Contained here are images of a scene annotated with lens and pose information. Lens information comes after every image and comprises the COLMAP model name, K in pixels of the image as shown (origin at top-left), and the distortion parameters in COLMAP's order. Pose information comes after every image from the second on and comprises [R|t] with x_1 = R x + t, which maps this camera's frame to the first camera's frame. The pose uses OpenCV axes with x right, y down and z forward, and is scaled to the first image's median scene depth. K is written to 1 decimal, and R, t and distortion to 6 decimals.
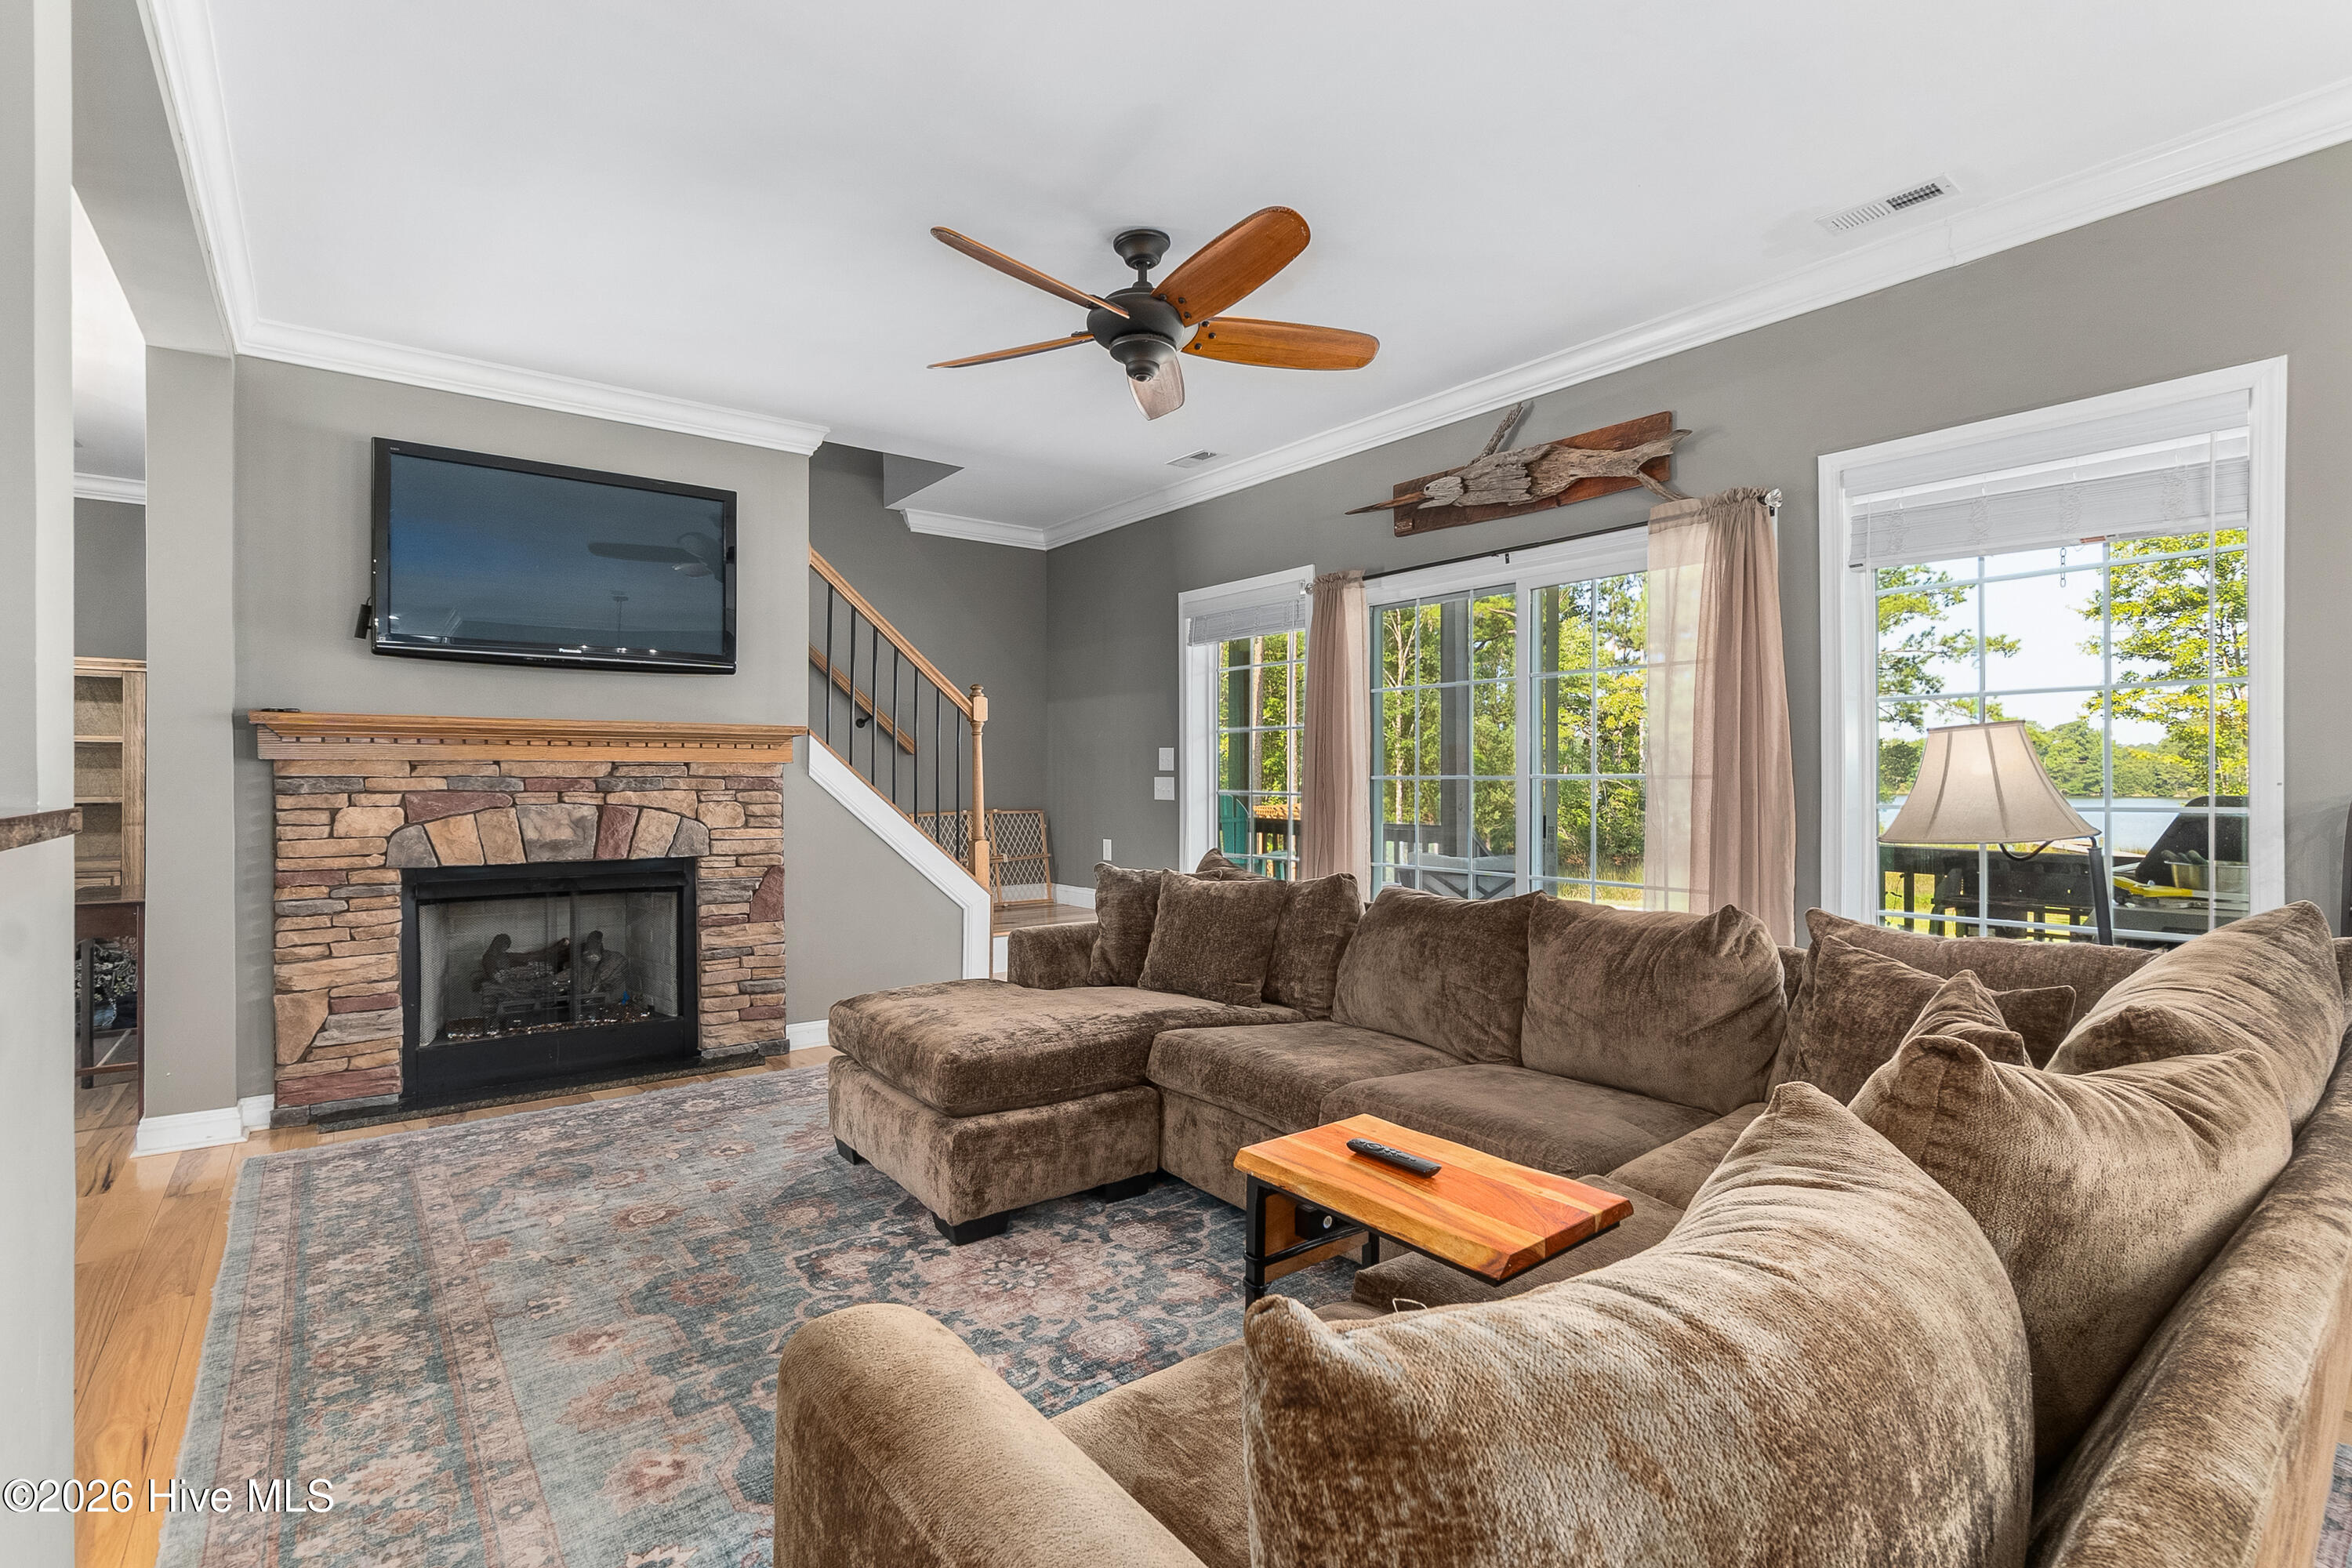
lens RADIAL K [[1130.5, 0, 1196.0], [0, 1130.5, 777.0], [0, 0, 1]] dist [-0.014513, 0.001428]
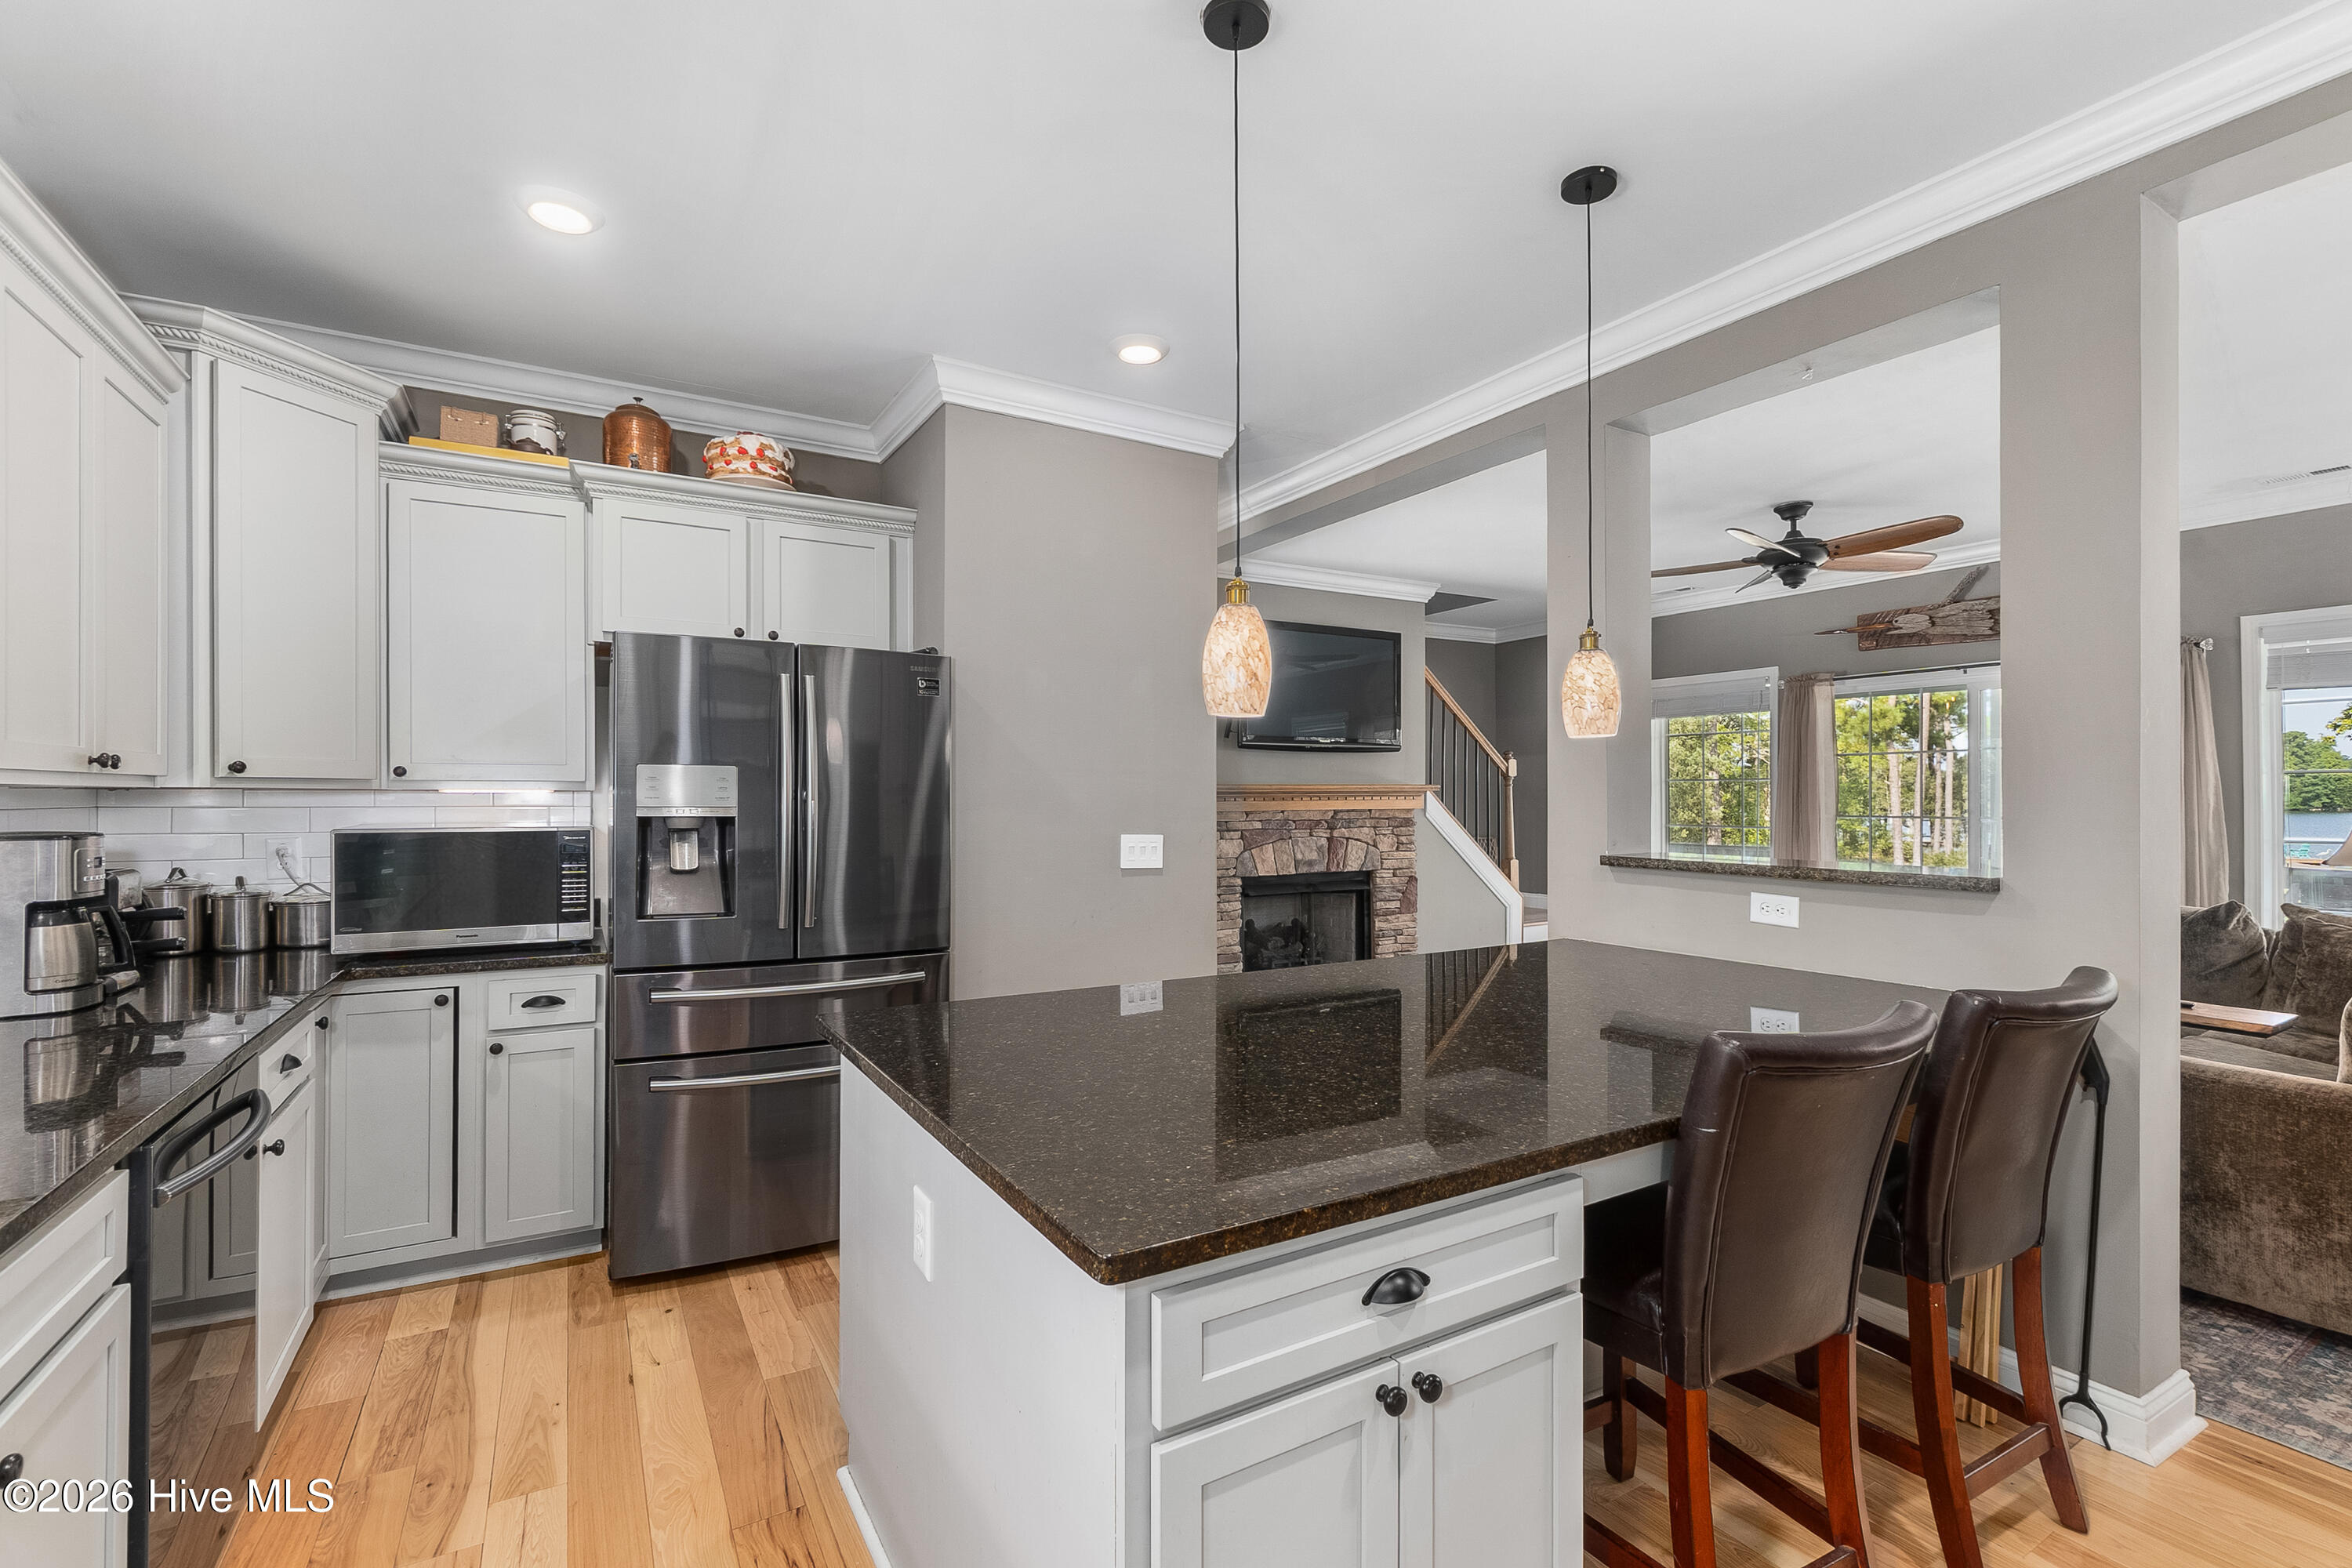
lens RADIAL K [[1055.2, 0, 1175.4], [0, 1055.2, 786.5], [0, 0, 1]] dist [-0.011719, 0.000110]
pose [[0.988204, -0.006891, -0.152988, -0.532747], [0.005515, 0.999940, -0.009415, -0.034367], [0.153044, 0.008460, 0.988183, -0.507051]]
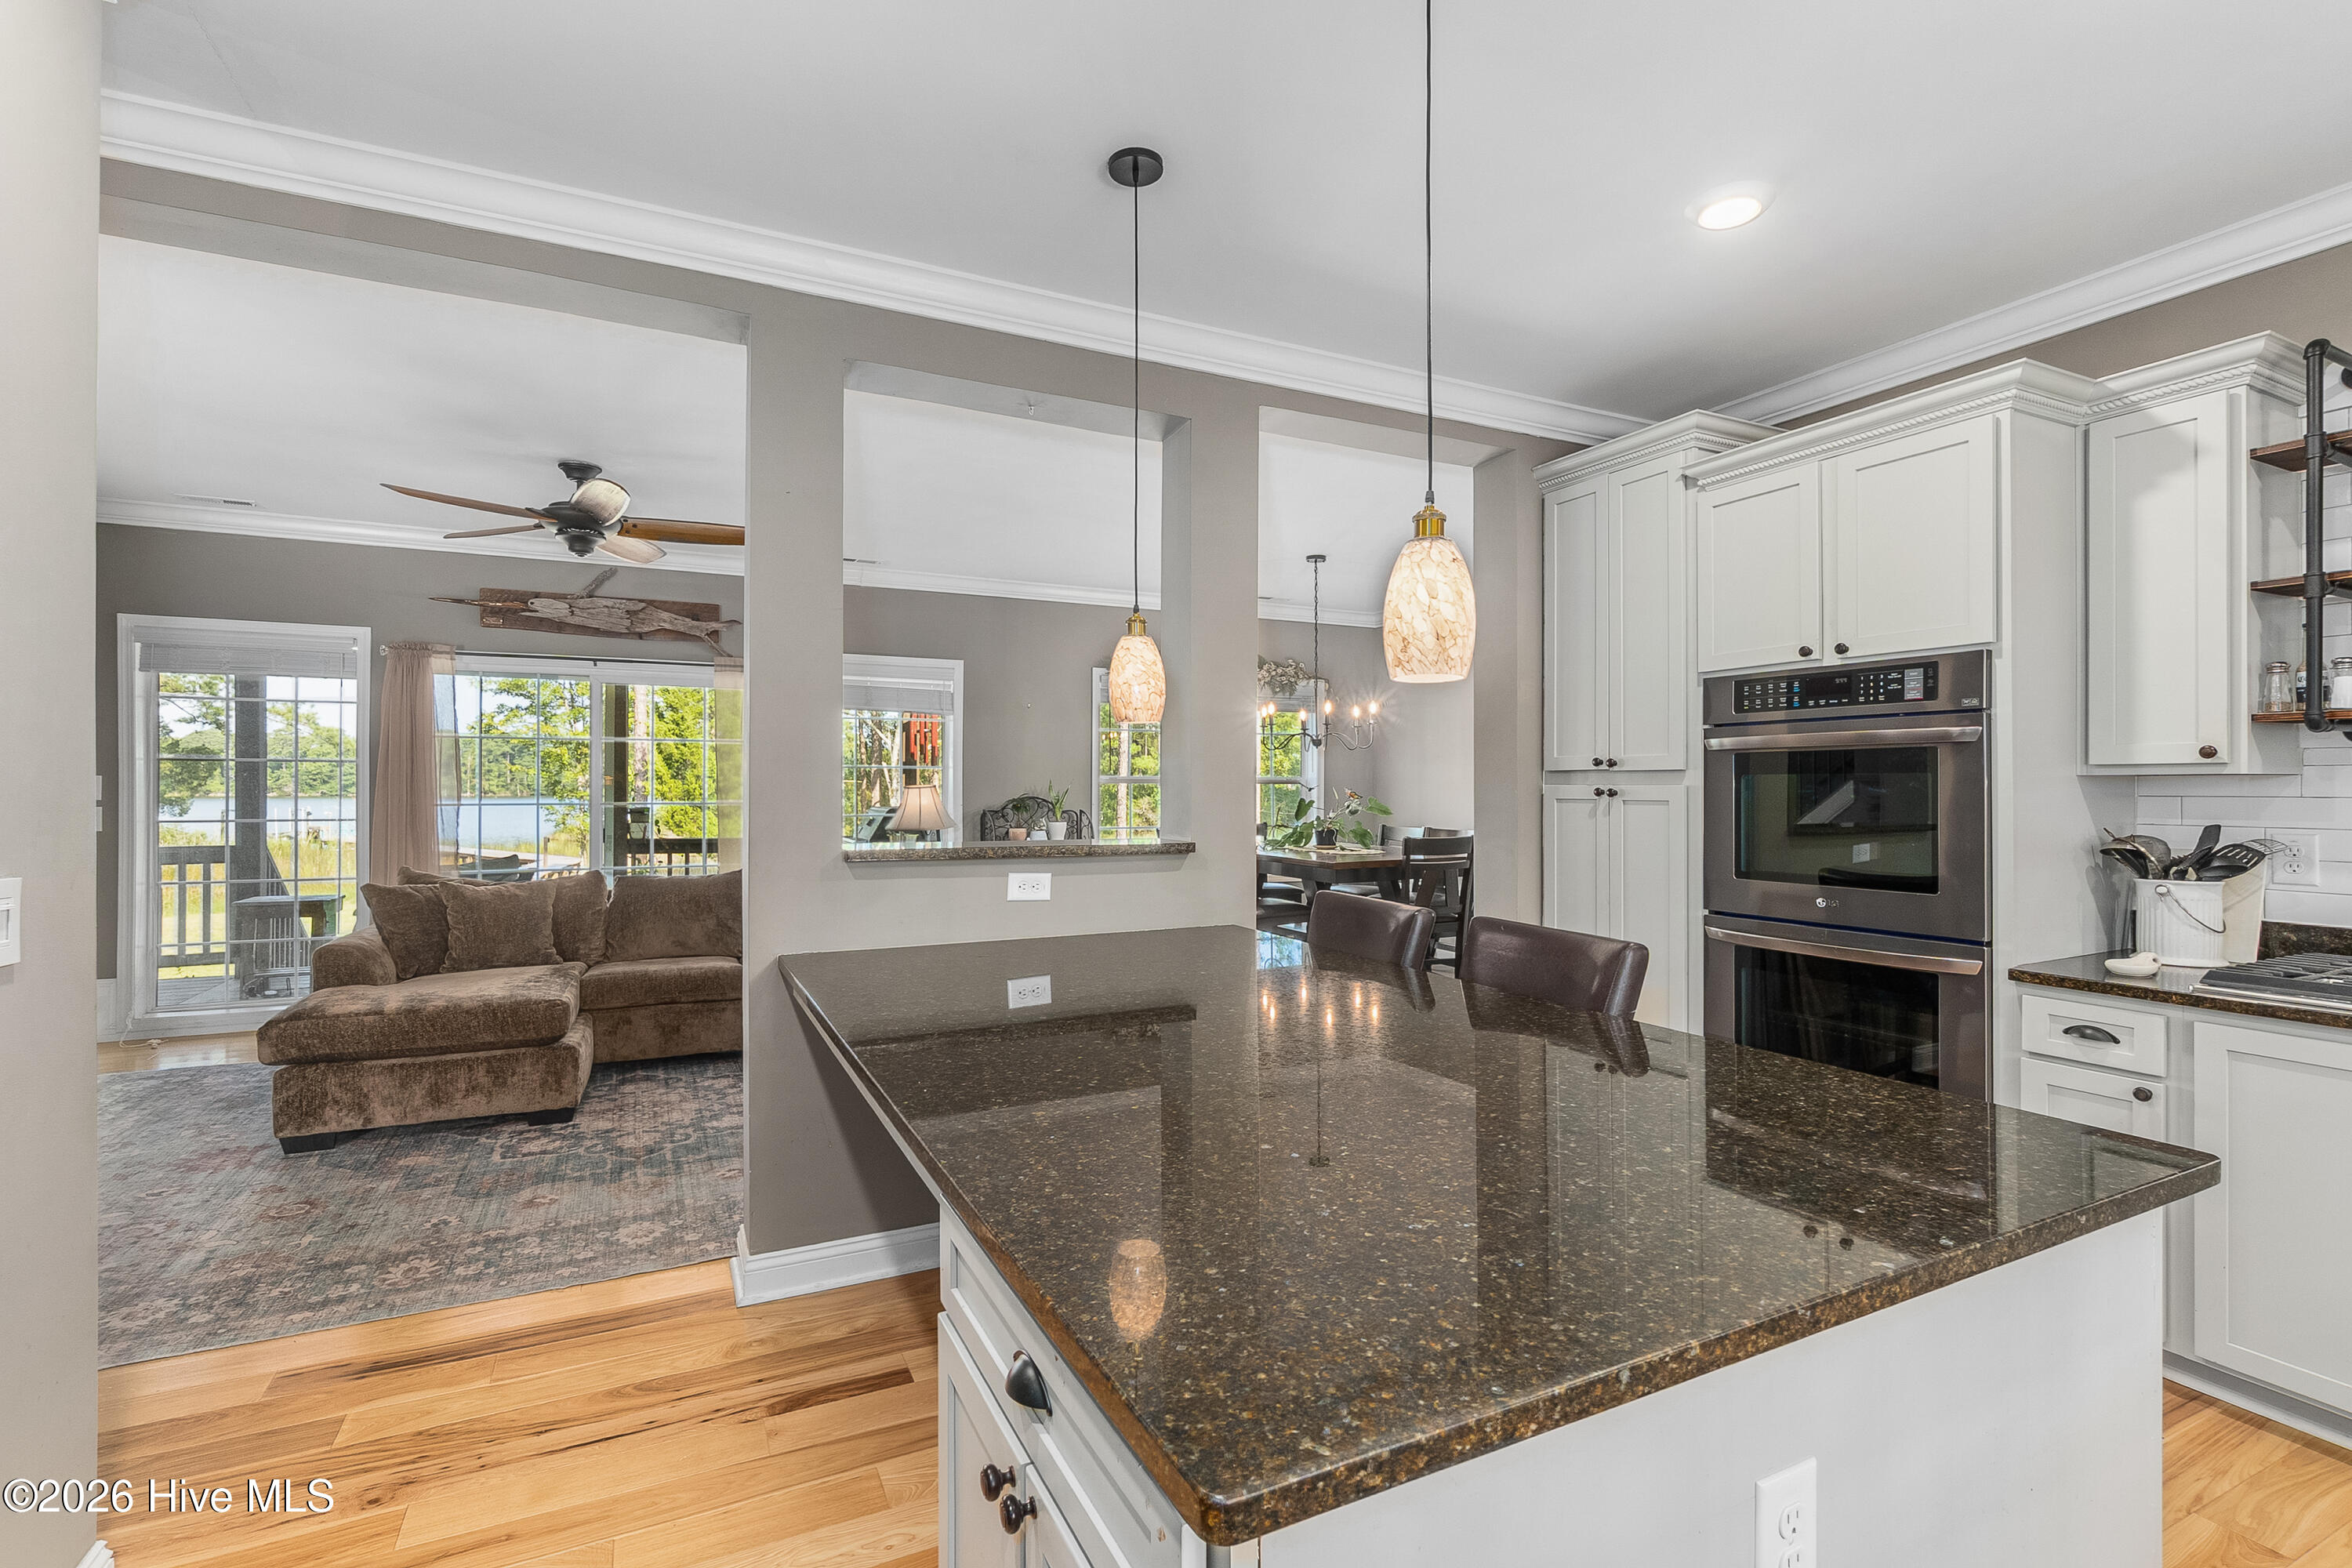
lens RADIAL K [[1055.2, 0, 1140.5], [0, 1055.2, 781.9], [0, 0, 1]] dist [-0.011719, 0.000110]
pose [[0.237470, -0.001268, 0.971394, -0.933258], [-0.002041, 0.999996, 0.001804, -0.034631], [-0.971393, -0.002411, 0.237466, -0.063795]]
